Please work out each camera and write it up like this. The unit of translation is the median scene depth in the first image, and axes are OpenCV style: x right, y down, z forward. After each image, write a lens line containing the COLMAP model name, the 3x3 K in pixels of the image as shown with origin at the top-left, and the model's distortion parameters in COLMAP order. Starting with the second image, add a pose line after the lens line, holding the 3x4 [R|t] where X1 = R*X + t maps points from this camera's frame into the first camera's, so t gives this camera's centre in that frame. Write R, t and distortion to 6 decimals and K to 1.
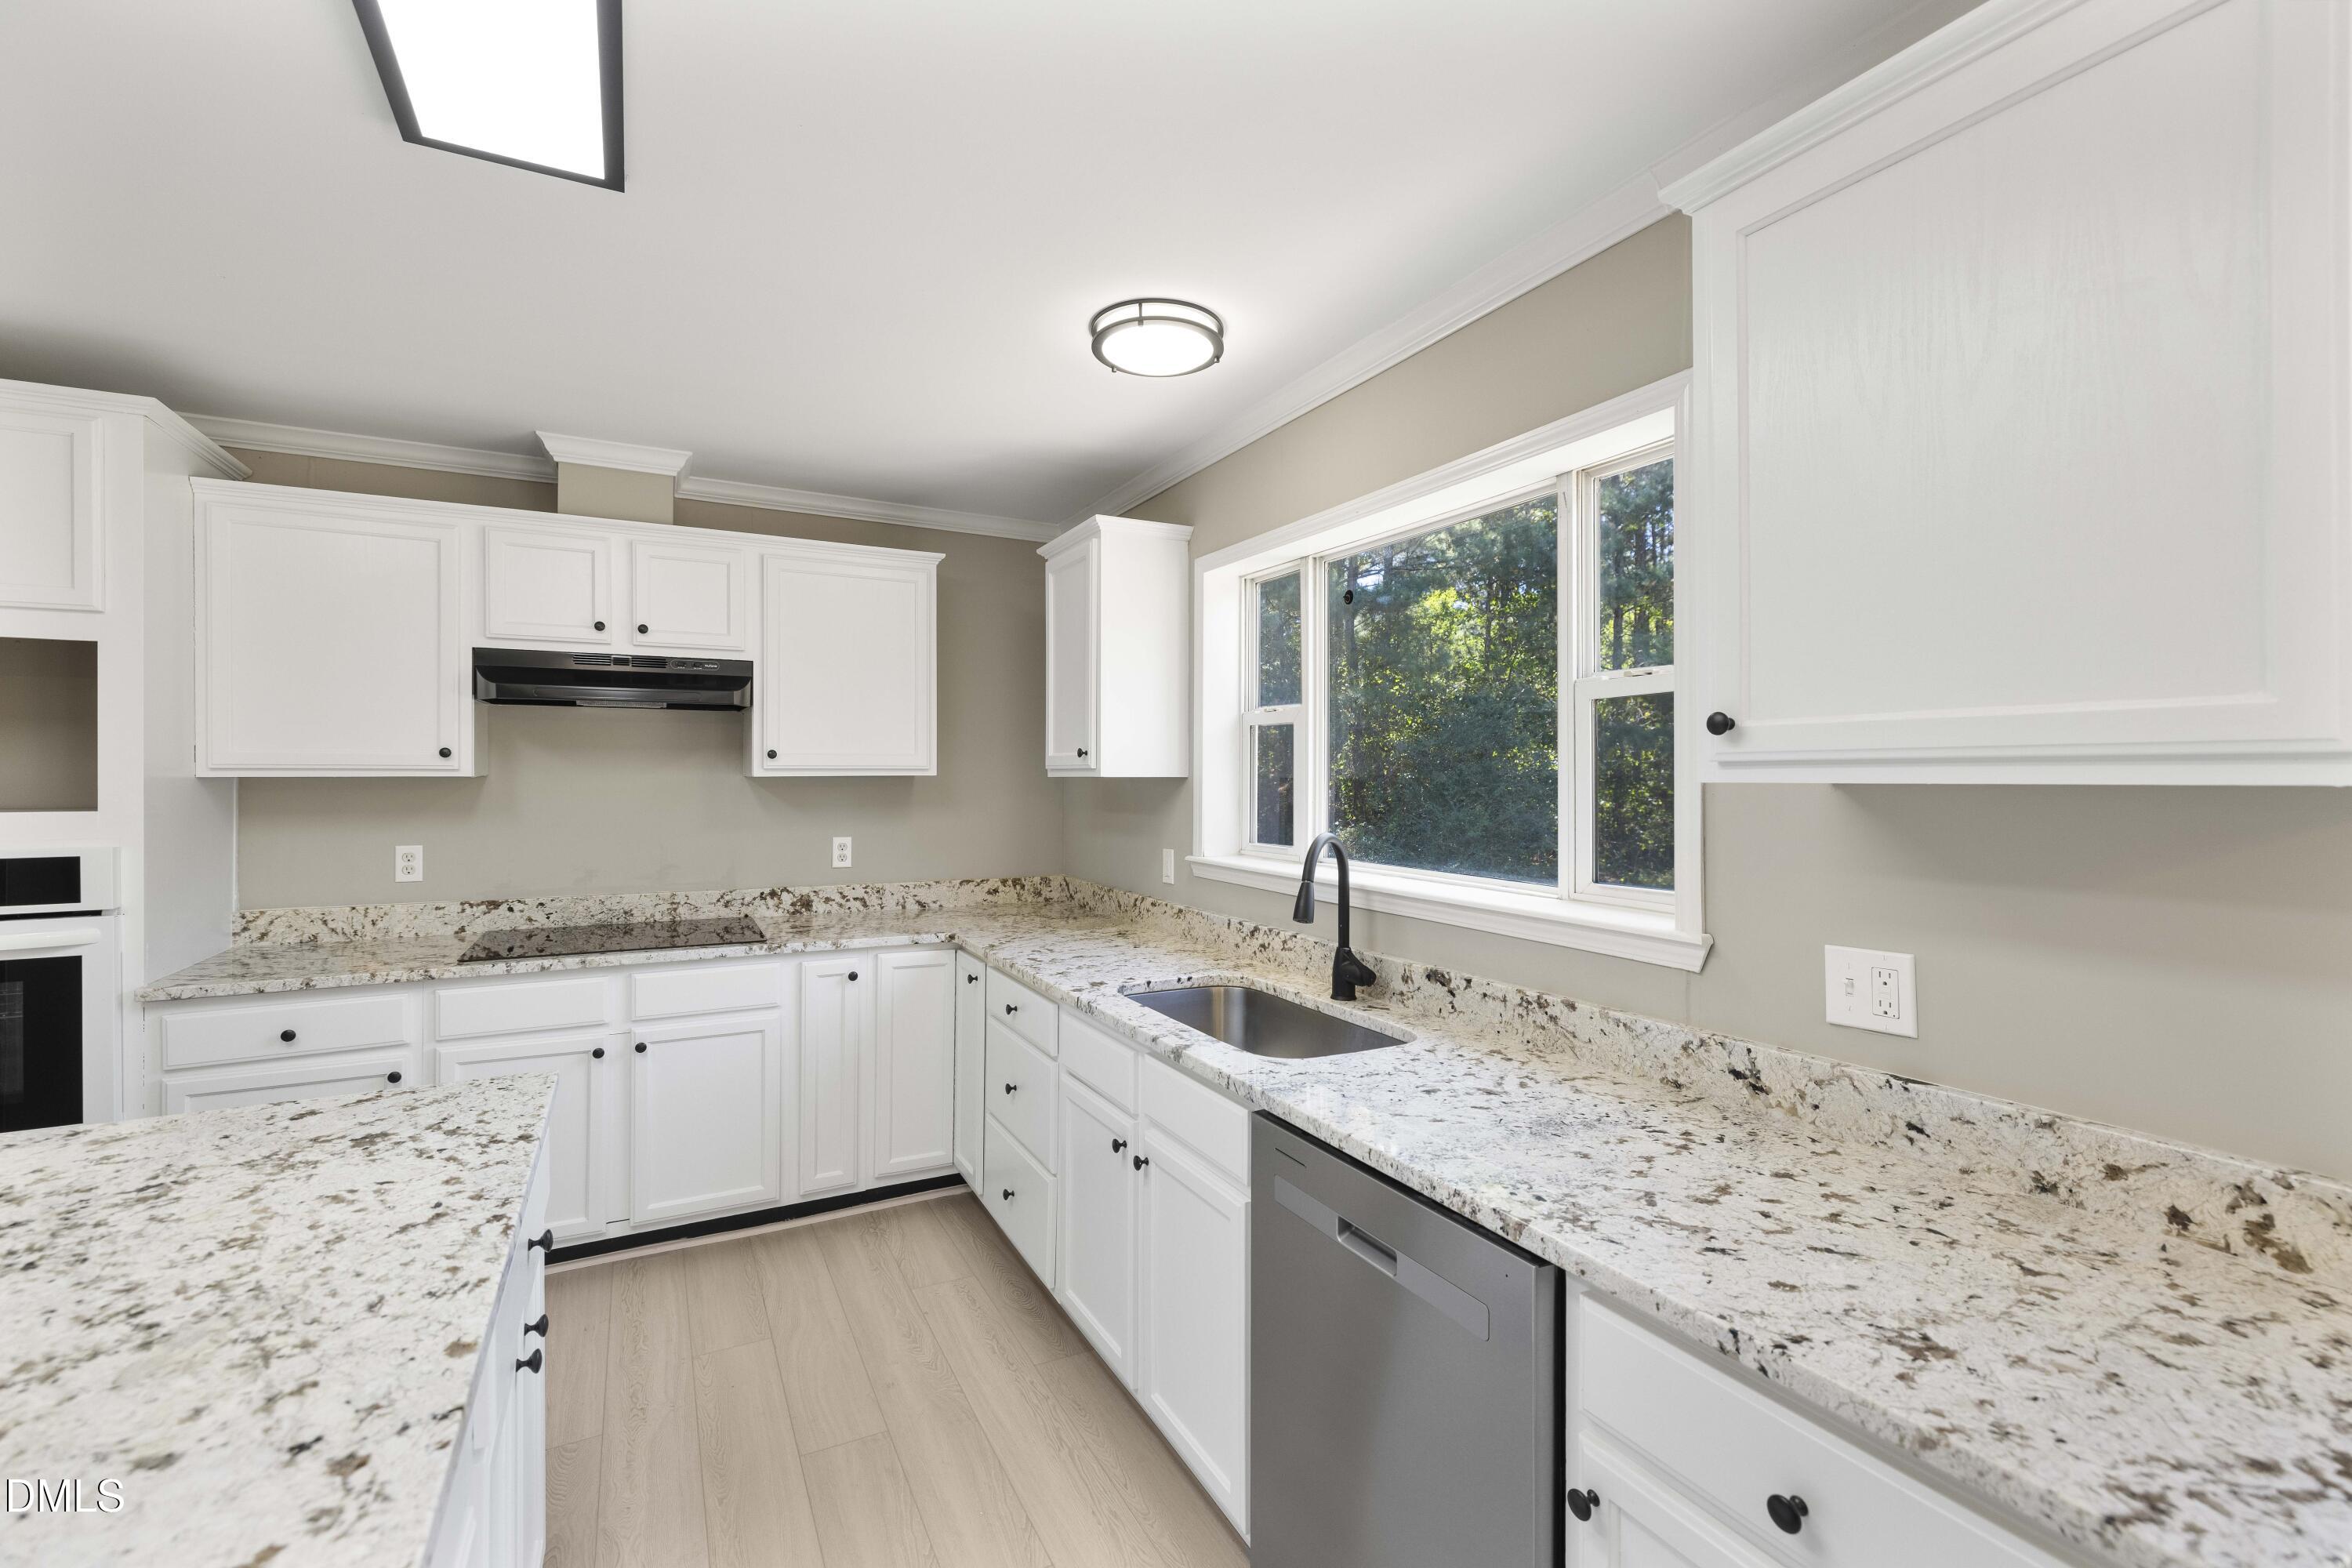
lens RADIAL K [[1029.7, 0, 1176.3], [0, 1029.7, 775.4], [0, 0, 1]] dist [0.002609, 0.000655]
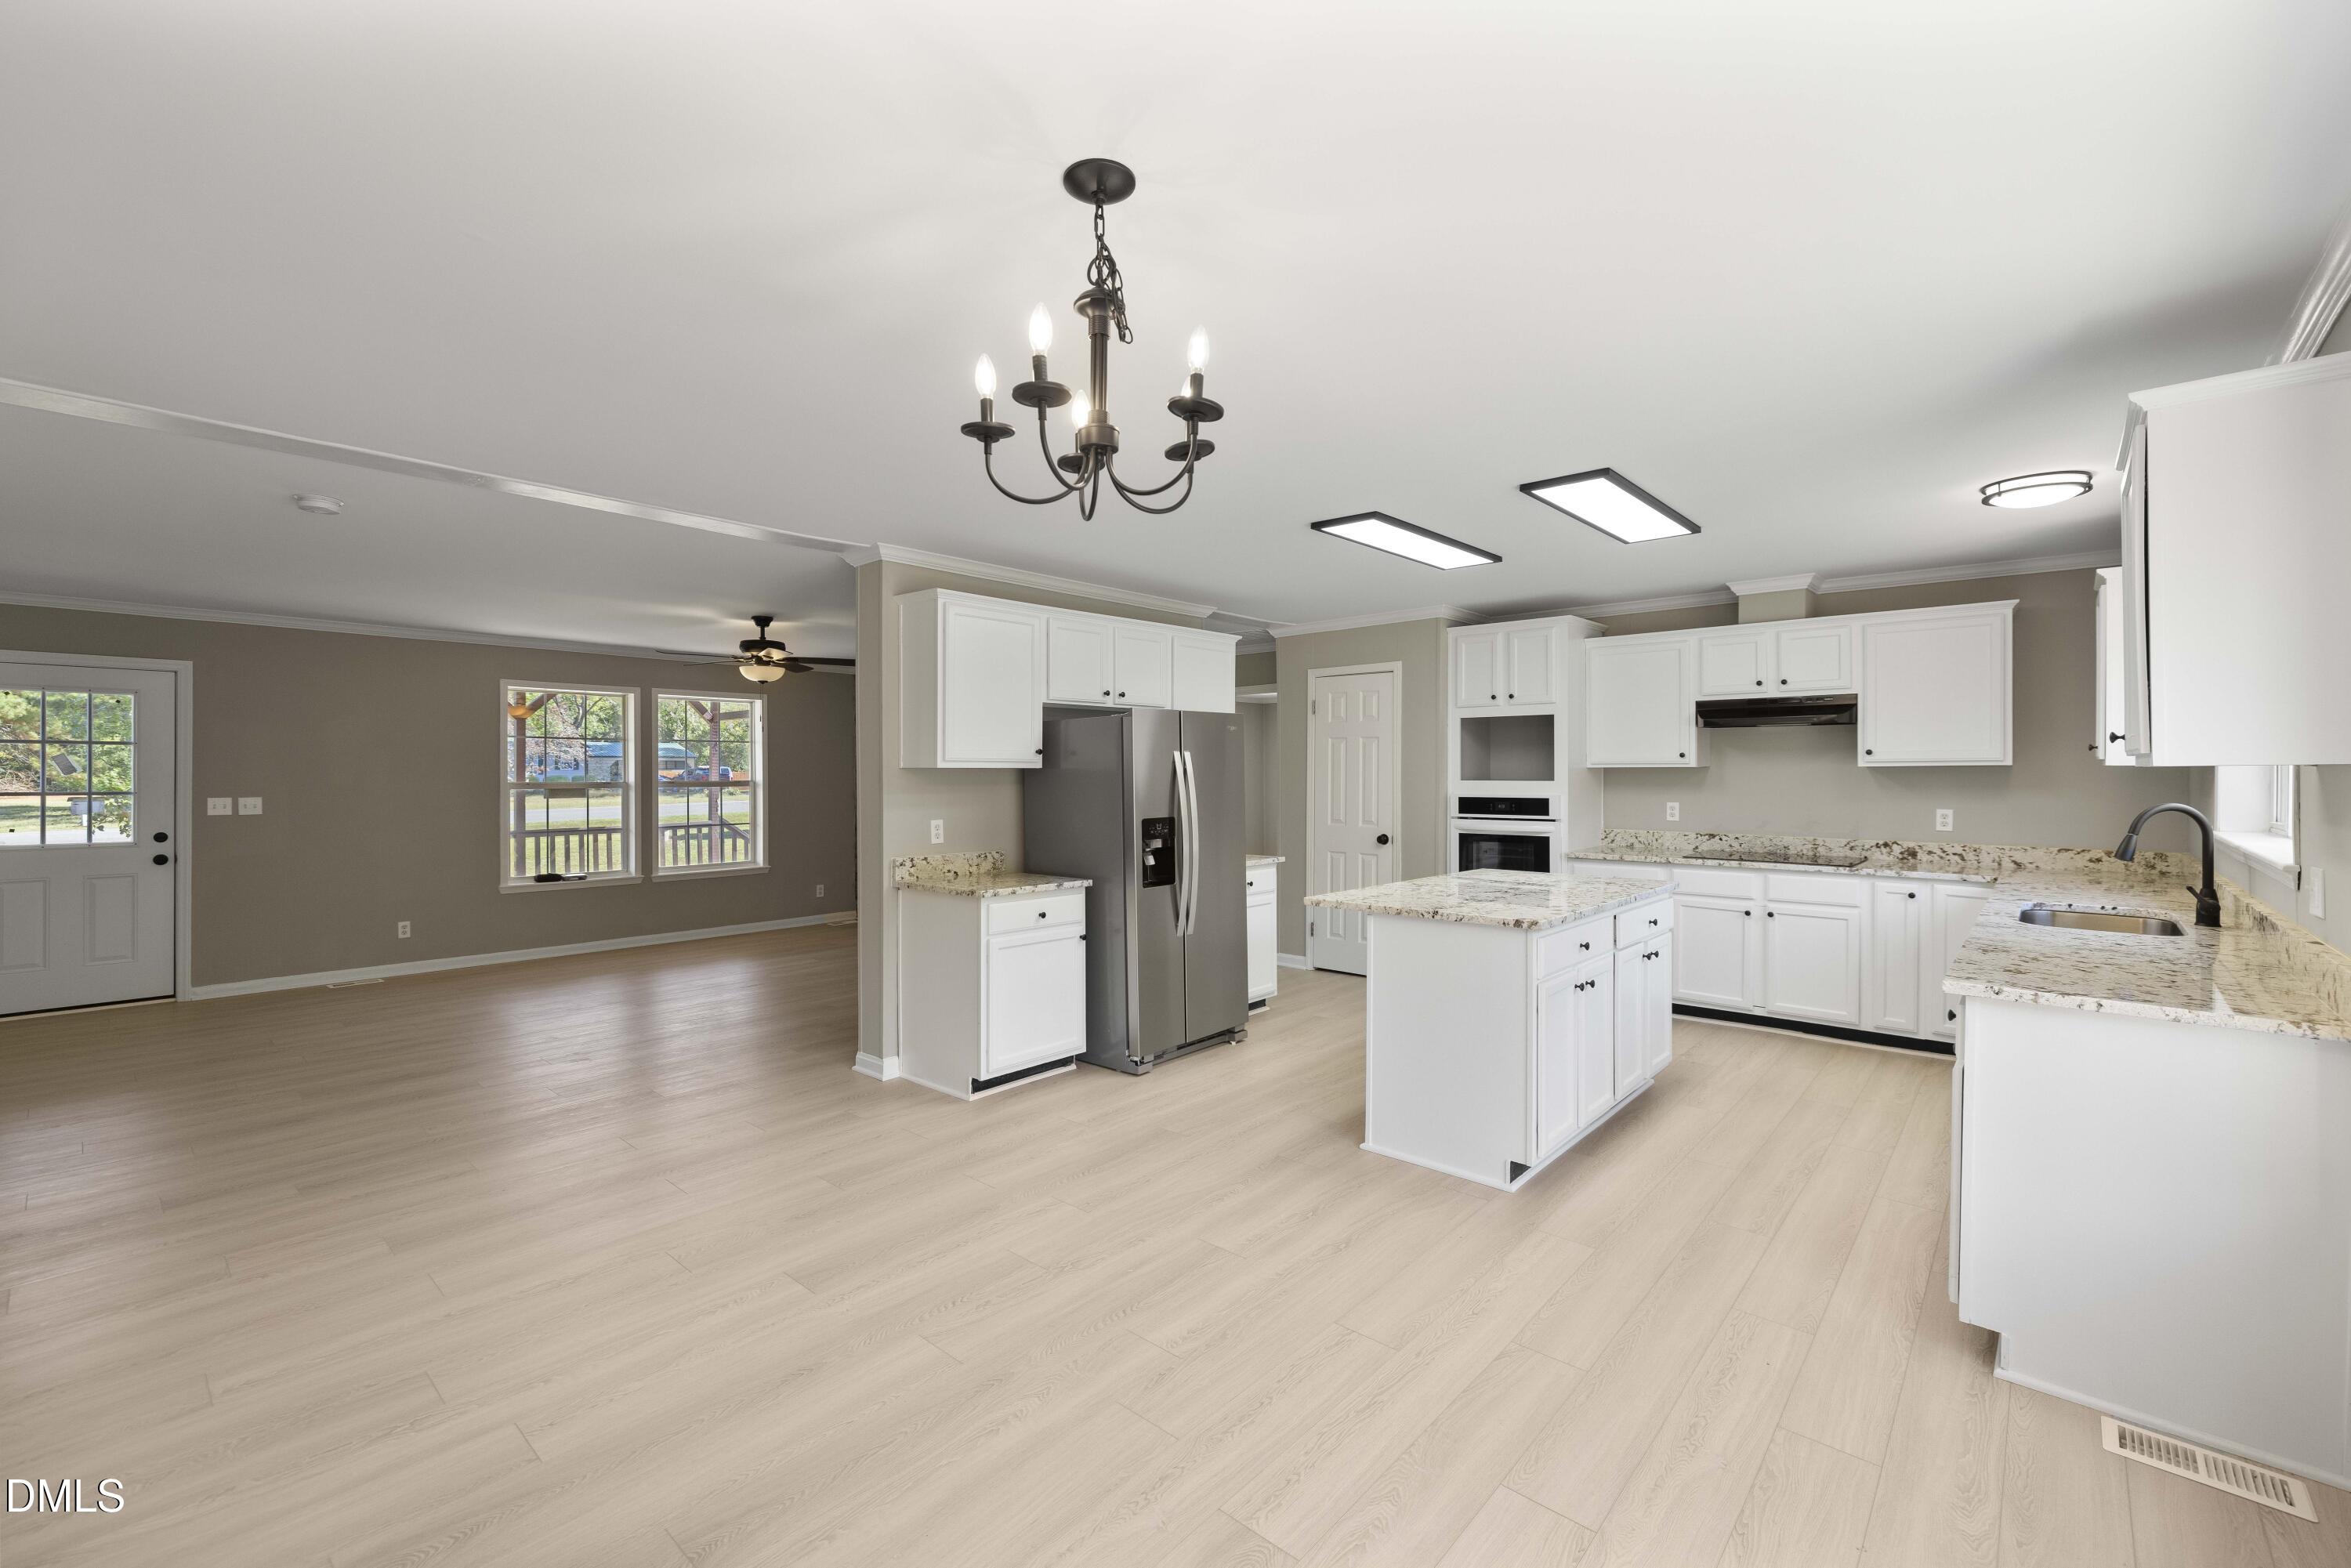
lens RADIAL K [[1029.2, 0, 1175.8], [0, 1029.2, 775.4], [0, 0, 1]] dist [0.002609, 0.000655]
pose [[0.379129, 0.004305, -0.925334, 0.676403], [0.003629, 0.999975, 0.006140, 0.001240], [0.925337, -0.005686, 0.379104, -0.587596]]
